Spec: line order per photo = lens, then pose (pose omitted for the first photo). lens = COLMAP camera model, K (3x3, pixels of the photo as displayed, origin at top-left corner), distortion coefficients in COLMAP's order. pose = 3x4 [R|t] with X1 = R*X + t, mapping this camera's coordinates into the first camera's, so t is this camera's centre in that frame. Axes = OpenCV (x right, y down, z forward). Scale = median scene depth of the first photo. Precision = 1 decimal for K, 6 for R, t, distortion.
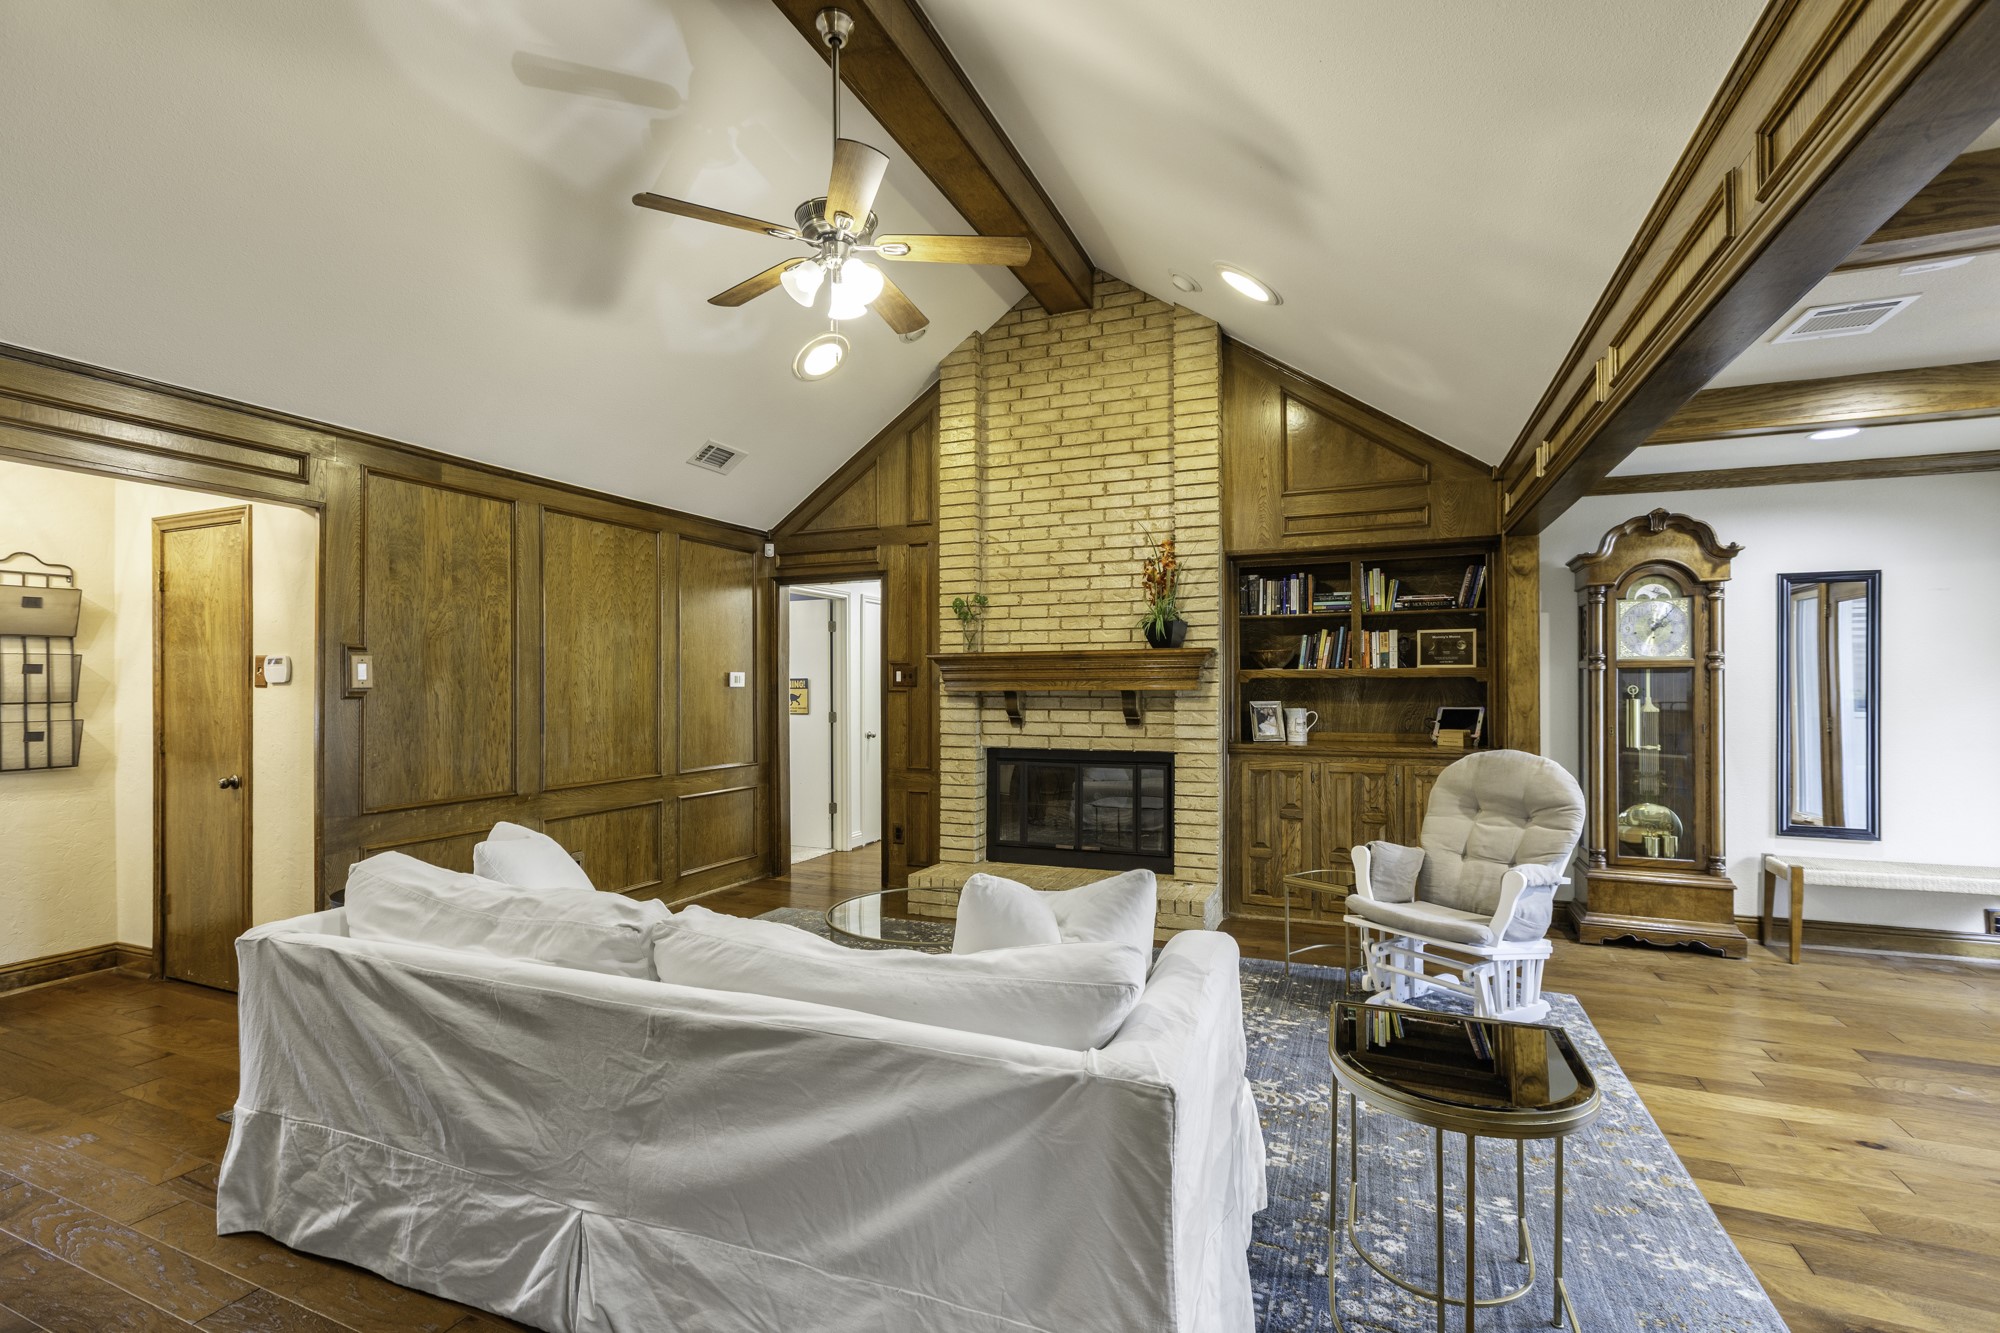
lens RADIAL K [[915.9, 0, 993.8], [0, 915.9, 677.7], [0, 0, 1]] dist [-0.005528, 0.000909]
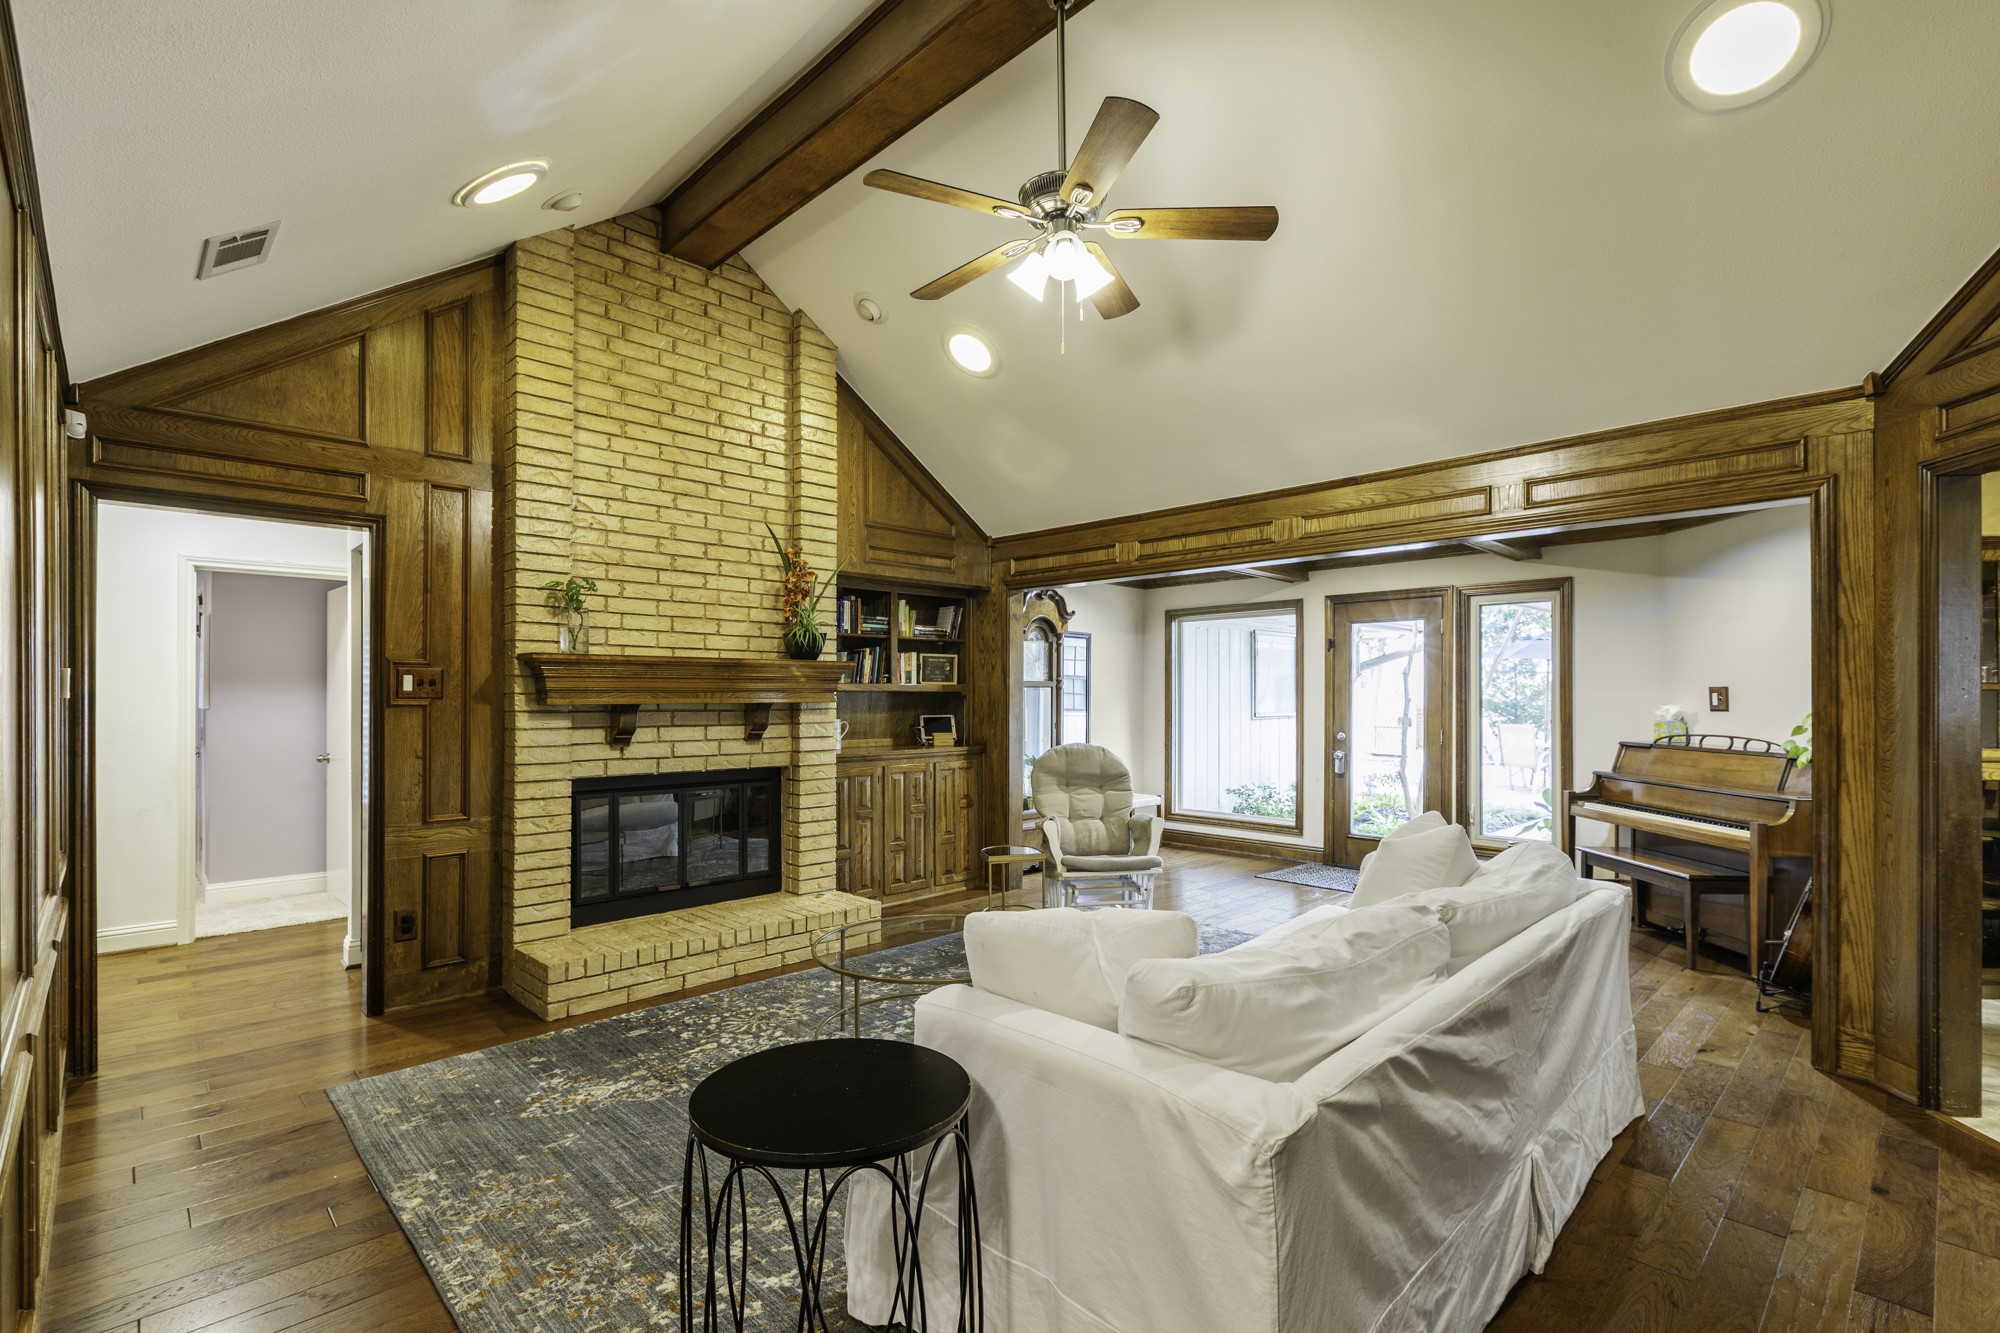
lens RADIAL K [[915.9, 0, 1001.5], [0, 915.9, 686.8], [0, 0, 1]] dist [-0.005528, 0.000909]
pose [[0.379341, 0.010240, 0.925200, -0.594629], [-0.016181, 0.999859, -0.004432, -0.002739], [-0.925116, -0.013289, 0.379453, 0.398070]]
